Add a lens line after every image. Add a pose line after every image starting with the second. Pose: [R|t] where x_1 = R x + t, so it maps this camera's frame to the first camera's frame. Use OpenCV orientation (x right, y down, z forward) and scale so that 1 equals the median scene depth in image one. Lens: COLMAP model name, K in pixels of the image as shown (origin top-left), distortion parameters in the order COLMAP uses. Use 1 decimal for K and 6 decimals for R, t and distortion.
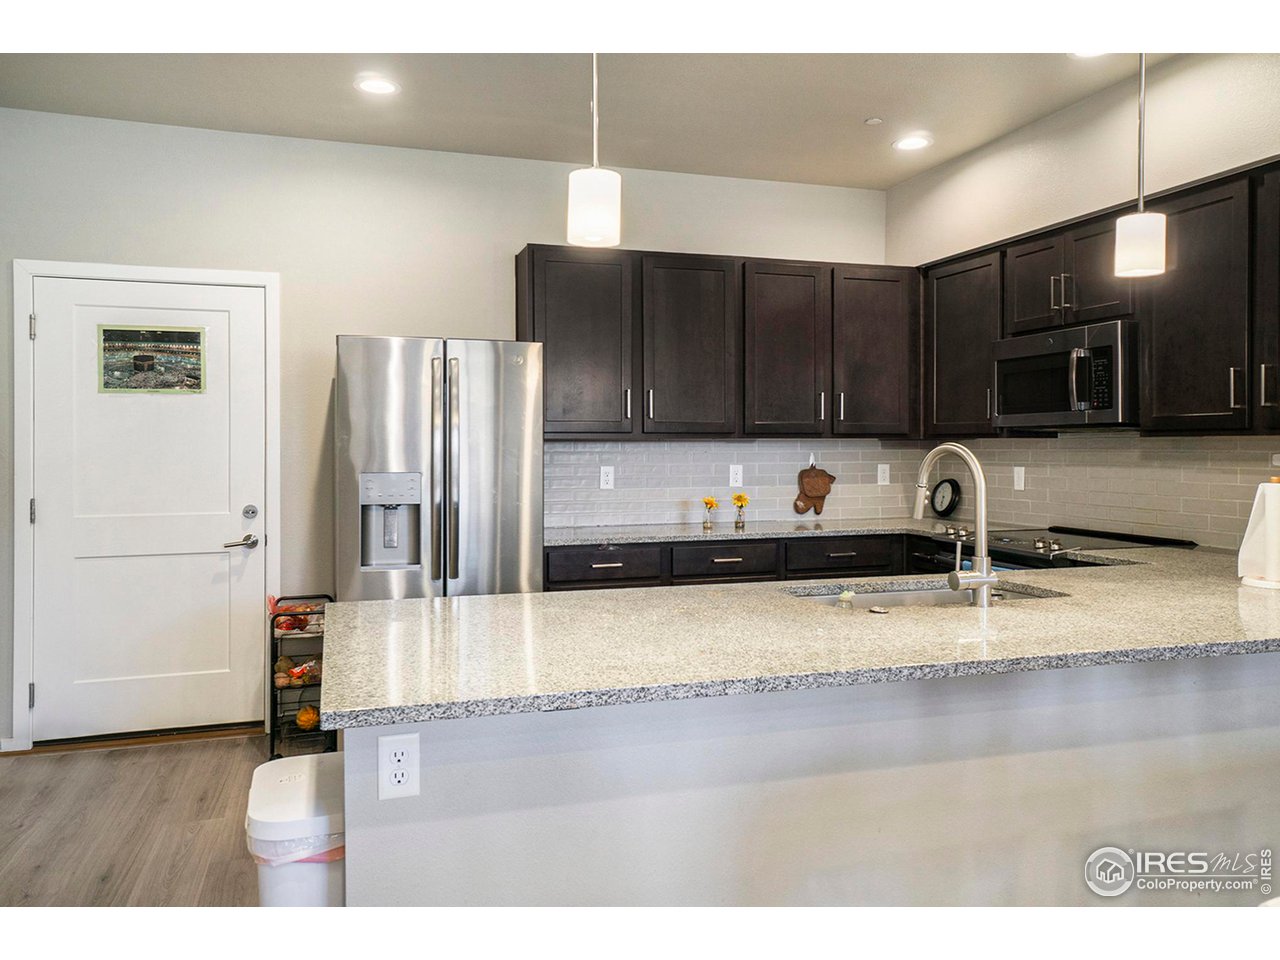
lens RADIAL K [[956.9, 0, 637.6], [0, 956.9, 461.1], [0, 0, 1]] dist [0.038951, 0.000180]
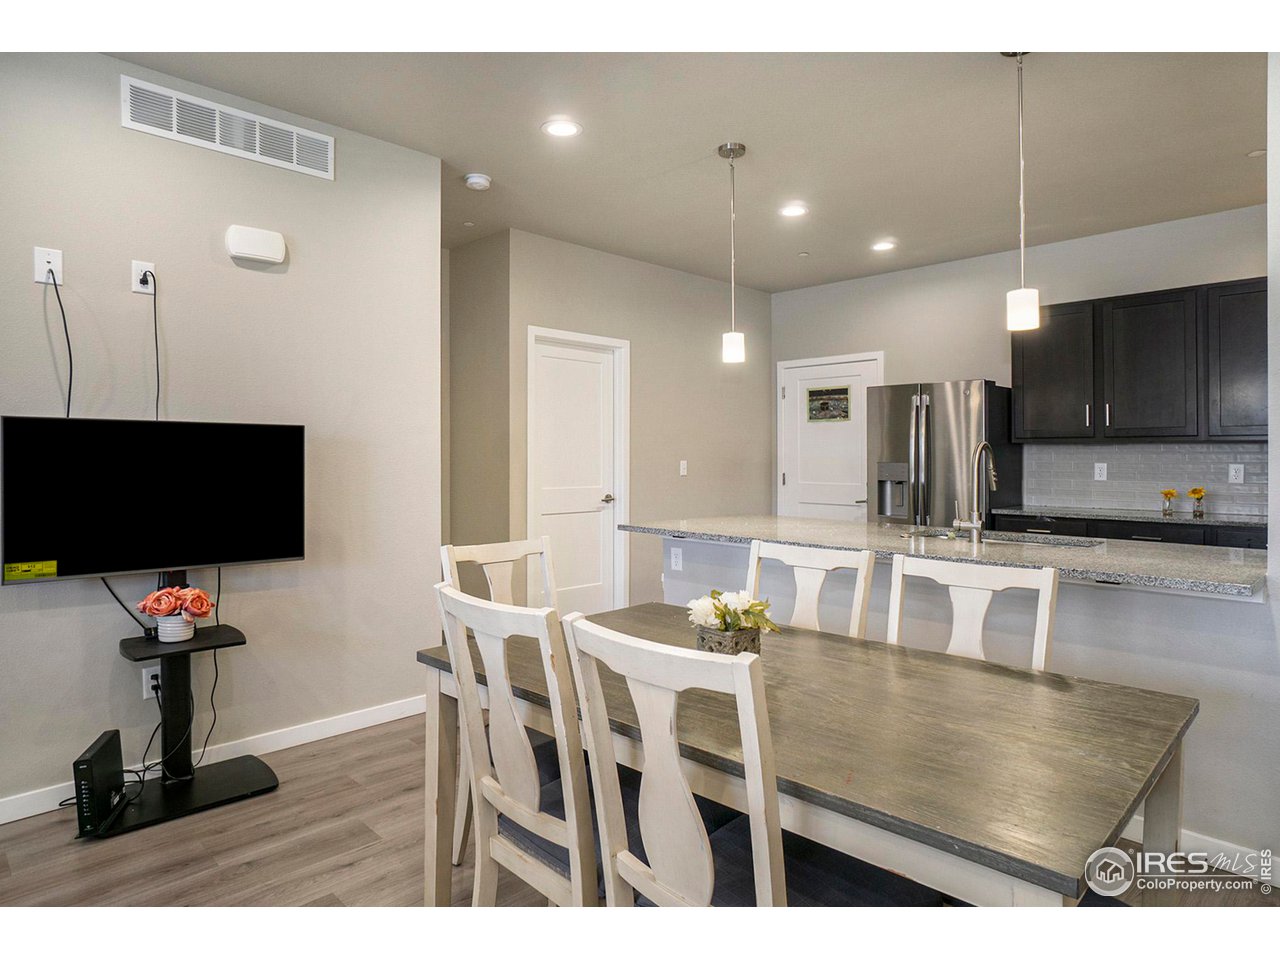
lens RADIAL K [[750.0, 0, 633.1], [0, 750.0, 453.1], [0, 0, 1]] dist [0.027194, 0.000932]
pose [[0.468074, 0.002190, -0.883687, 0.609251], [-0.015718, 0.999859, -0.005848, 0.008362], [0.883550, 0.016627, 0.468042, -0.052345]]
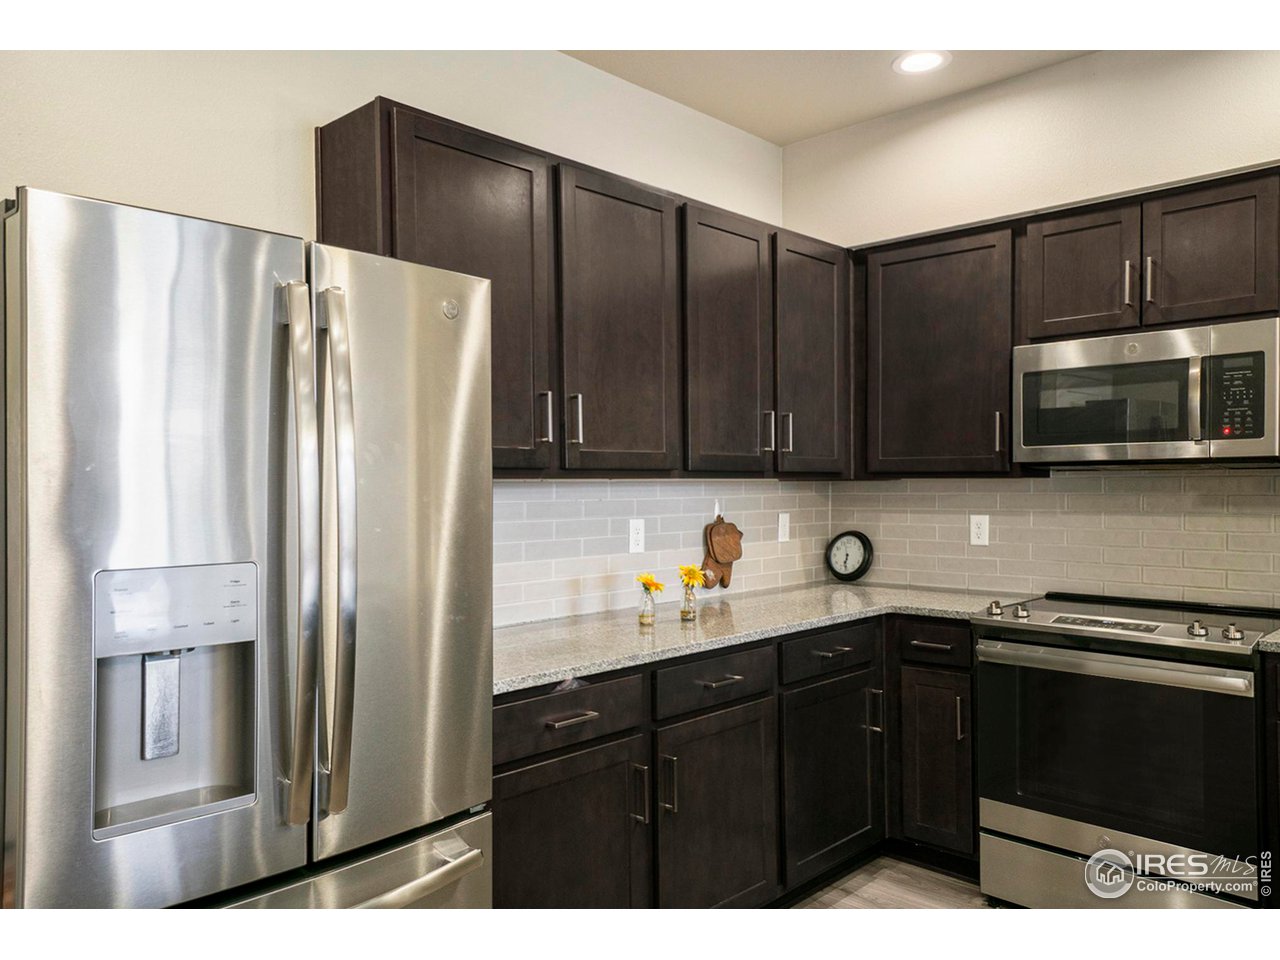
lens RADIAL K [[956.9, 0, 637.6], [0, 956.9, 461.1], [0, 0, 1]] dist [0.038951, 0.000180]
pose [[0.884001, 0.008451, 0.467409, -0.219938], [0.012167, 0.999082, -0.041075, -0.009559], [-0.467327, 0.041998, 0.883087, 0.459343]]
